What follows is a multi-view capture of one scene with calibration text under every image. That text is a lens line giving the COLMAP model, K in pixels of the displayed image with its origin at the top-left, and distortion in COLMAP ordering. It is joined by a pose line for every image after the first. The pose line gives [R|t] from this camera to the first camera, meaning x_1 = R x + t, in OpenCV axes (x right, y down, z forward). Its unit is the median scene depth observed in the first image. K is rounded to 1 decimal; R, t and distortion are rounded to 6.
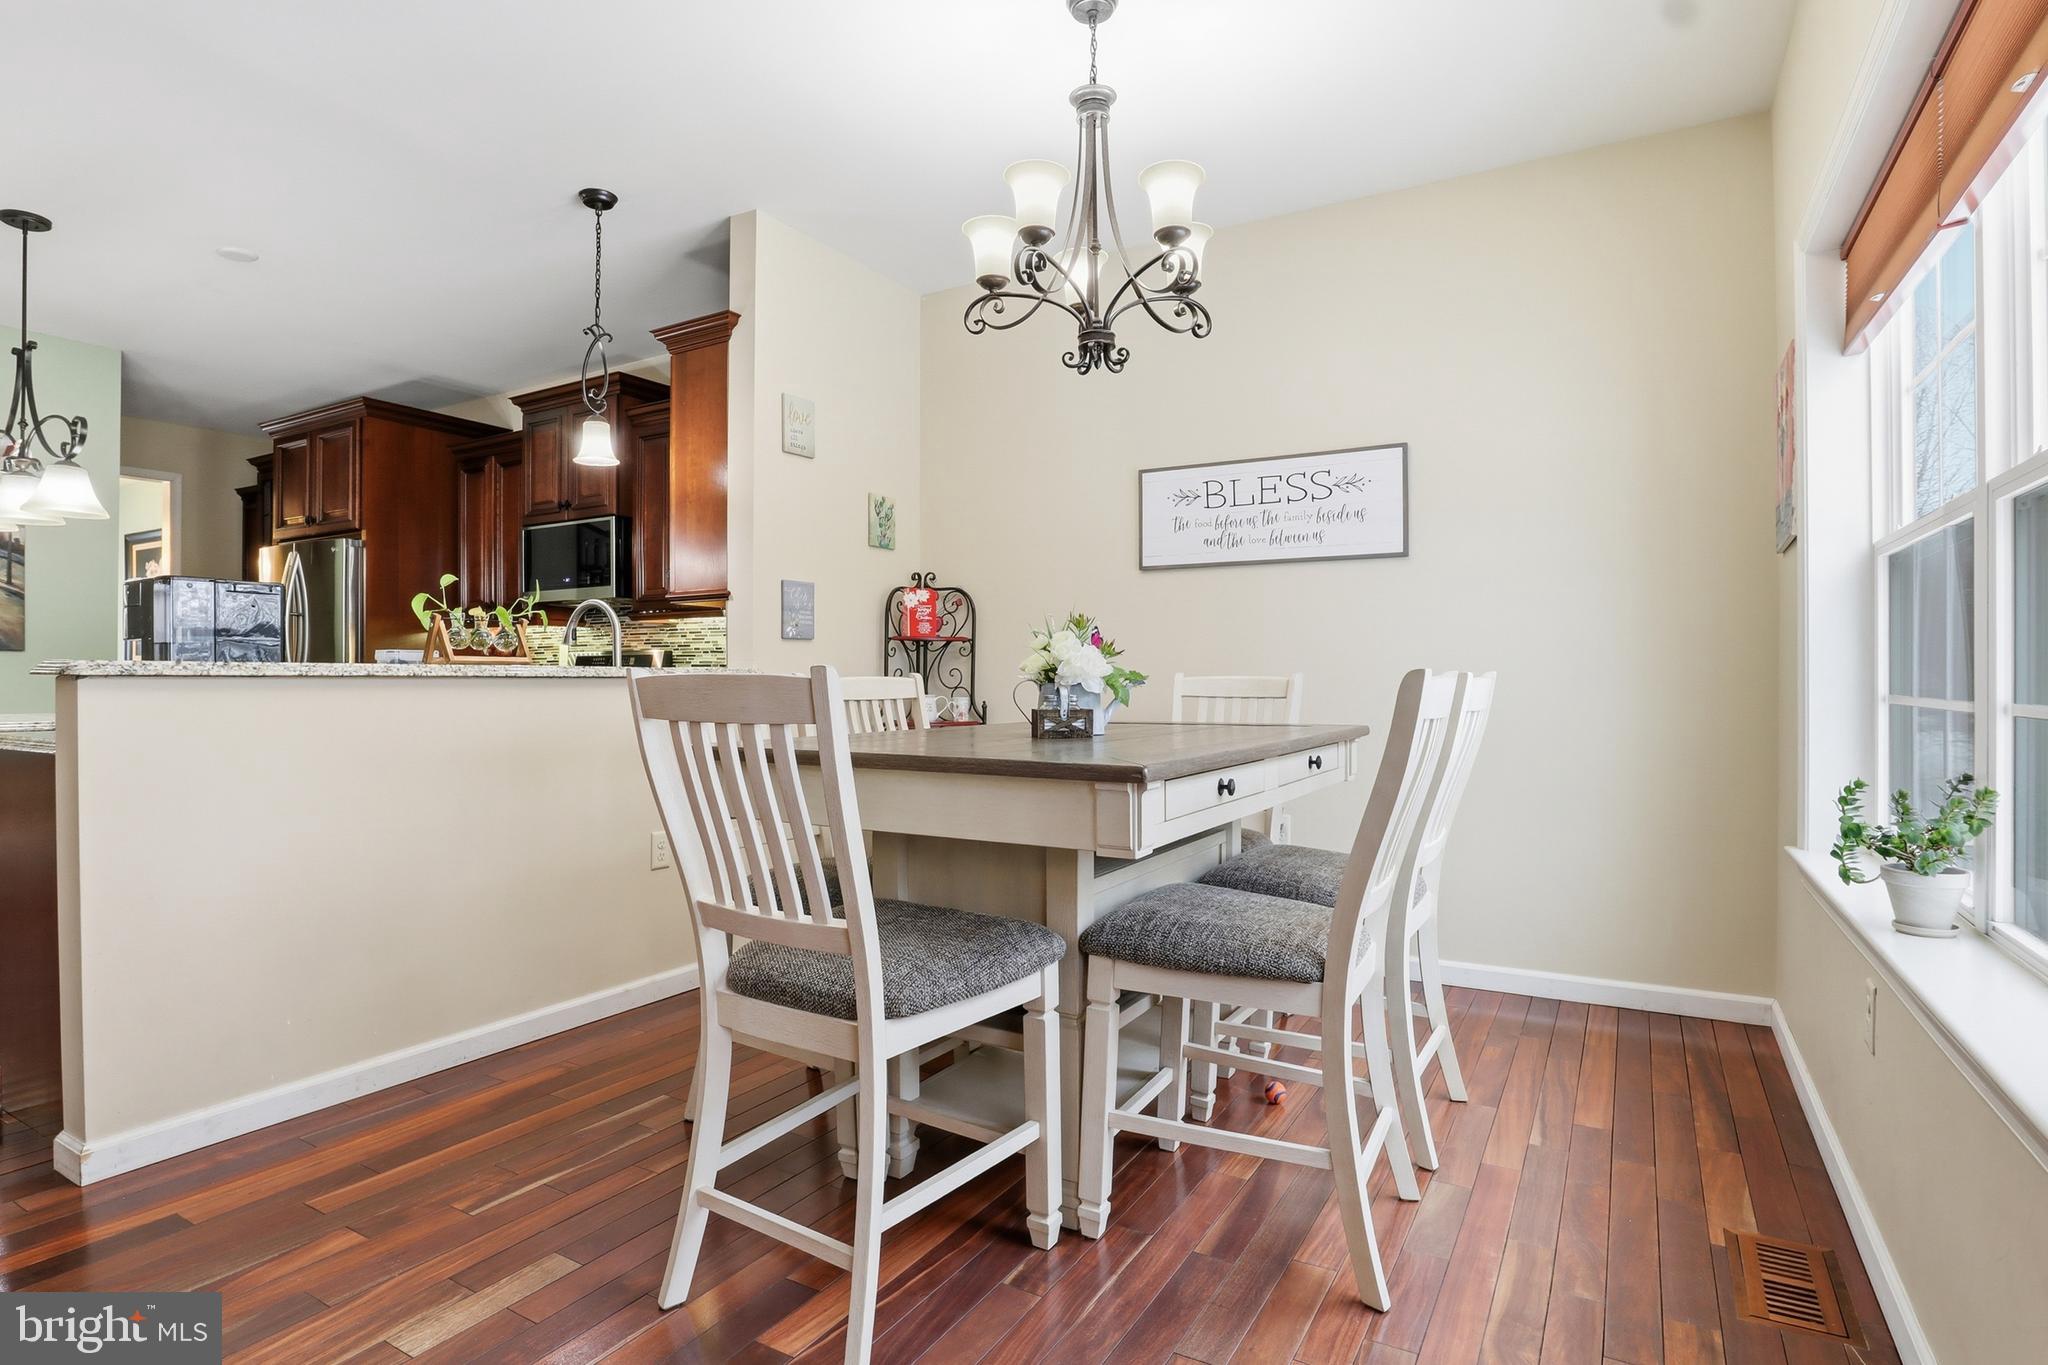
lens RADIAL K [[1052.6, 0, 1016.0], [0, 1052.6, 677.7], [0, 0, 1]] dist [-0.031657, 0.005268]
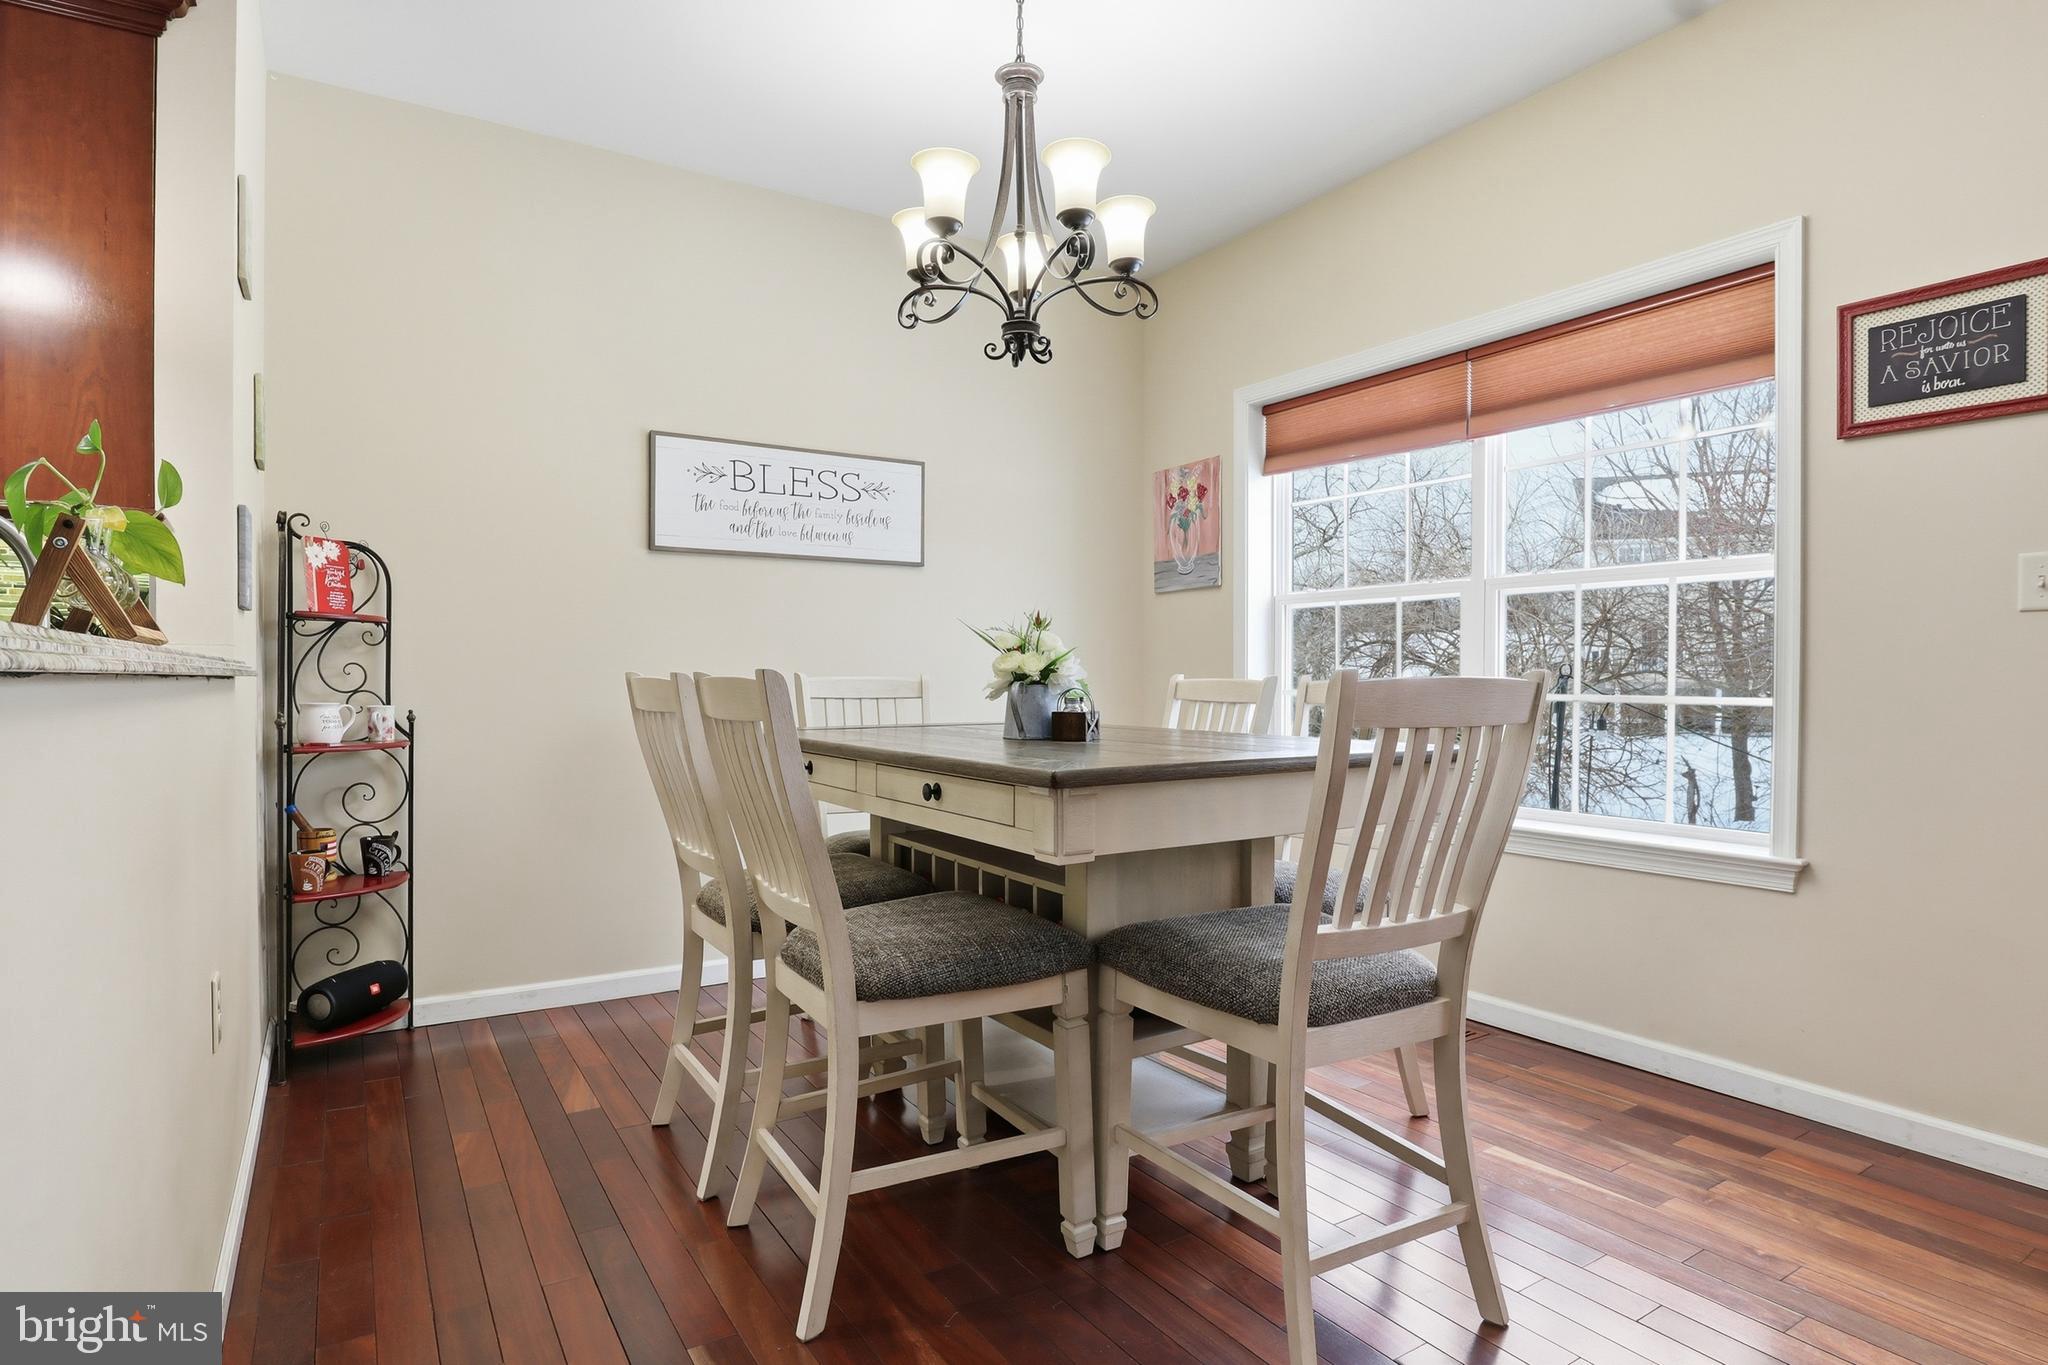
lens RADIAL K [[1075.5, 0, 1019.4], [0, 1075.5, 679.7], [0, 0, 1]] dist [-0.017866, -0.000425]
pose [[0.469137, -0.003138, 0.883120, -0.525630], [-0.007896, 0.999939, 0.007748, -0.008073], [-0.883090, -0.010608, 0.469084, 0.359568]]
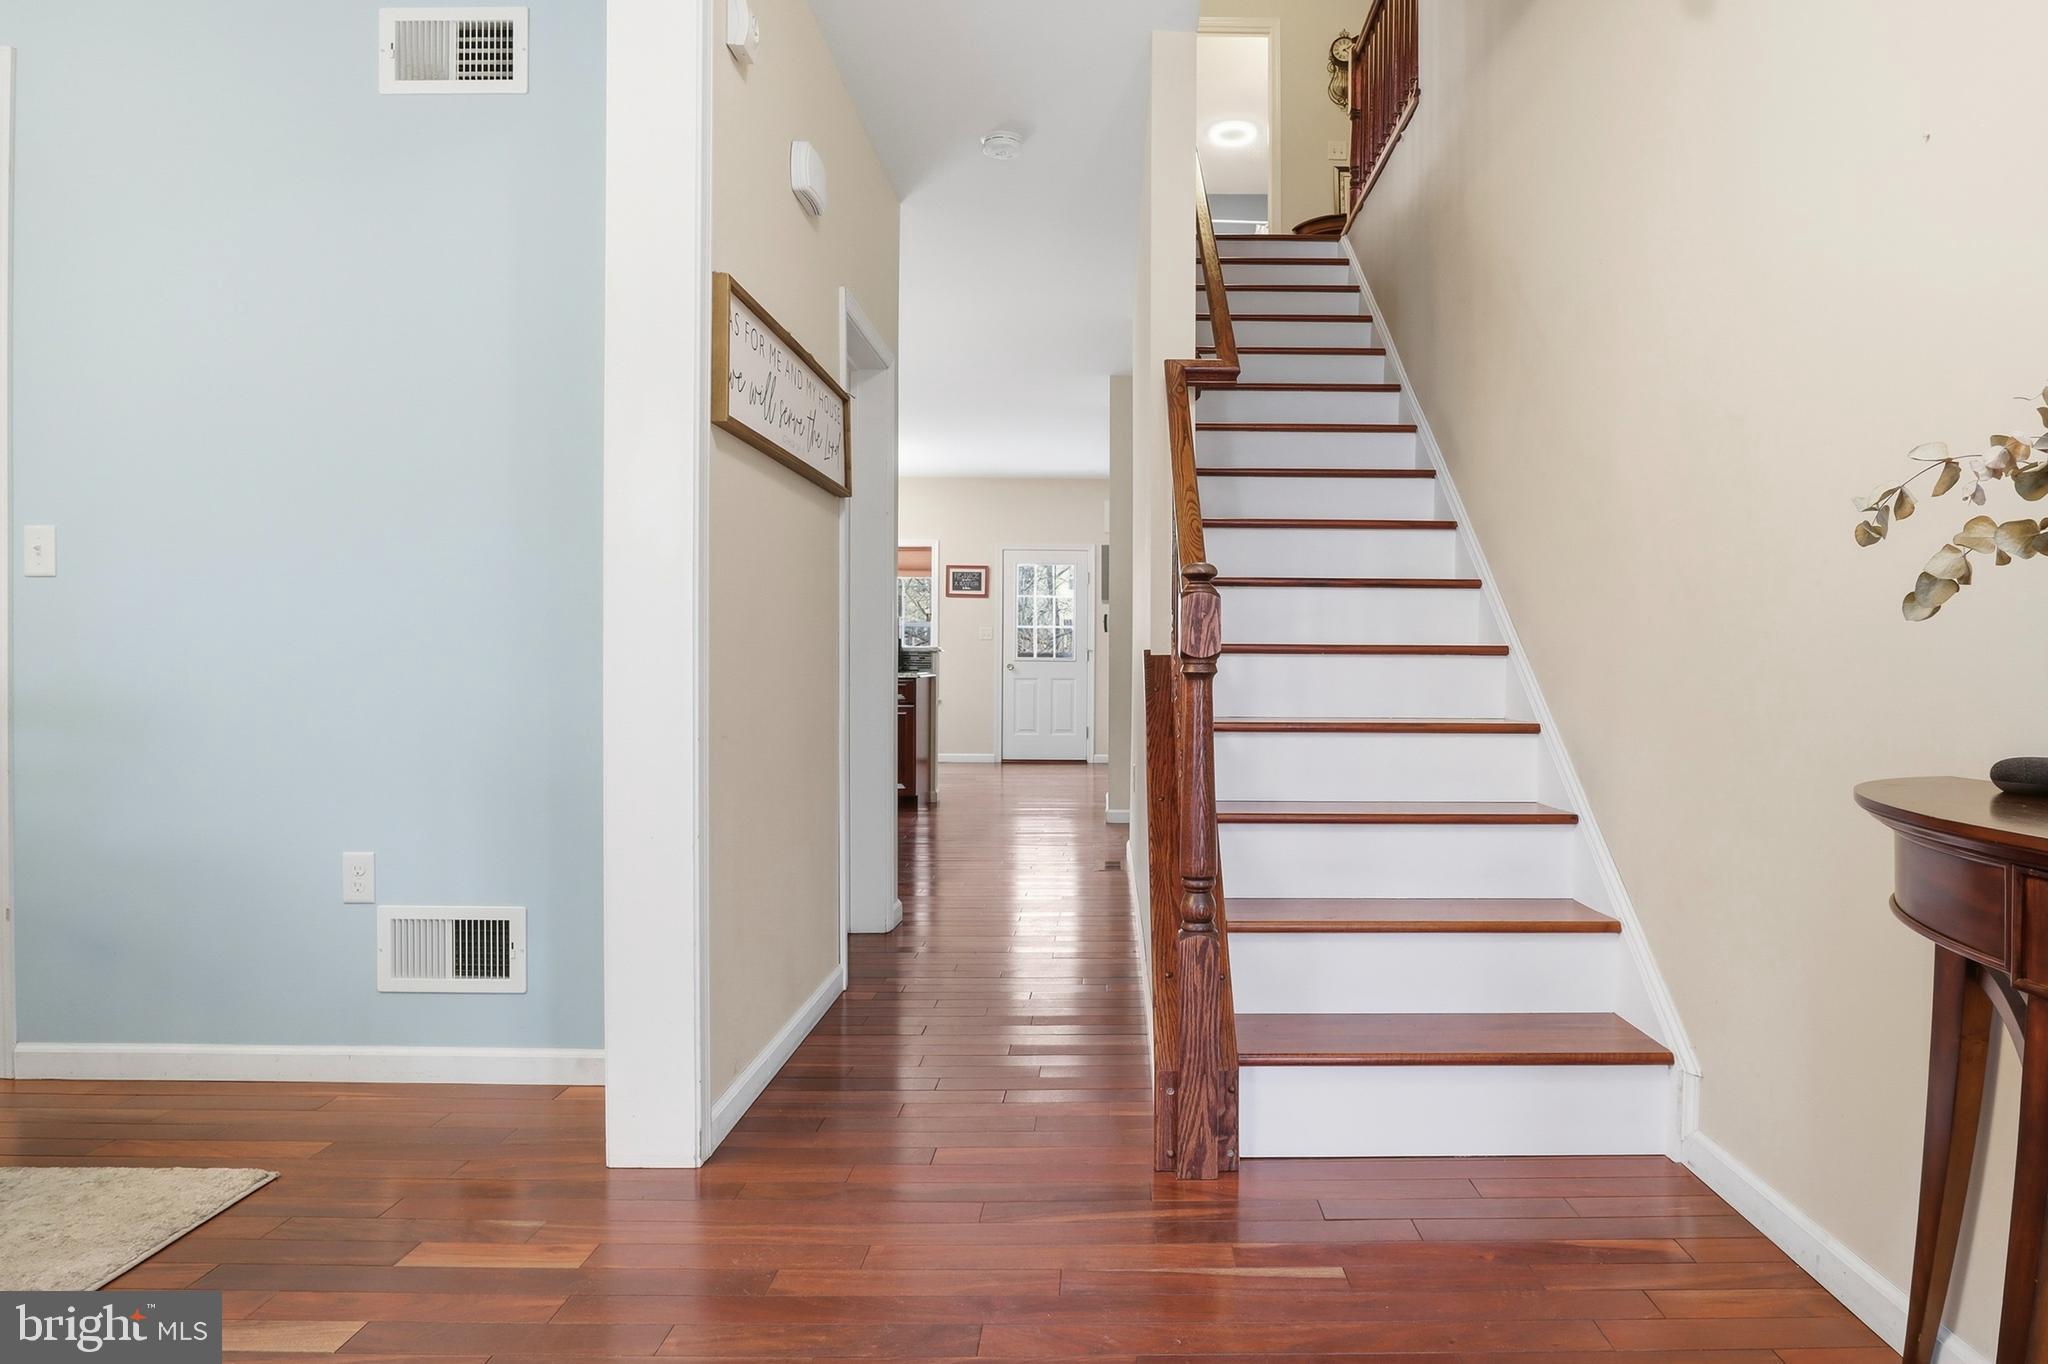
lens RADIAL K [[1075.5, 0, 1026.0], [0, 1075.5, 675.2], [0, 0, 1]] dist [-0.017866, -0.000425]
pose [[-0.512236, -0.008210, 0.858805, -1.334972], [-0.006718, 0.999962, 0.005553, 0.009842], [-0.858818, -0.002925, -0.512272, 0.896592]]
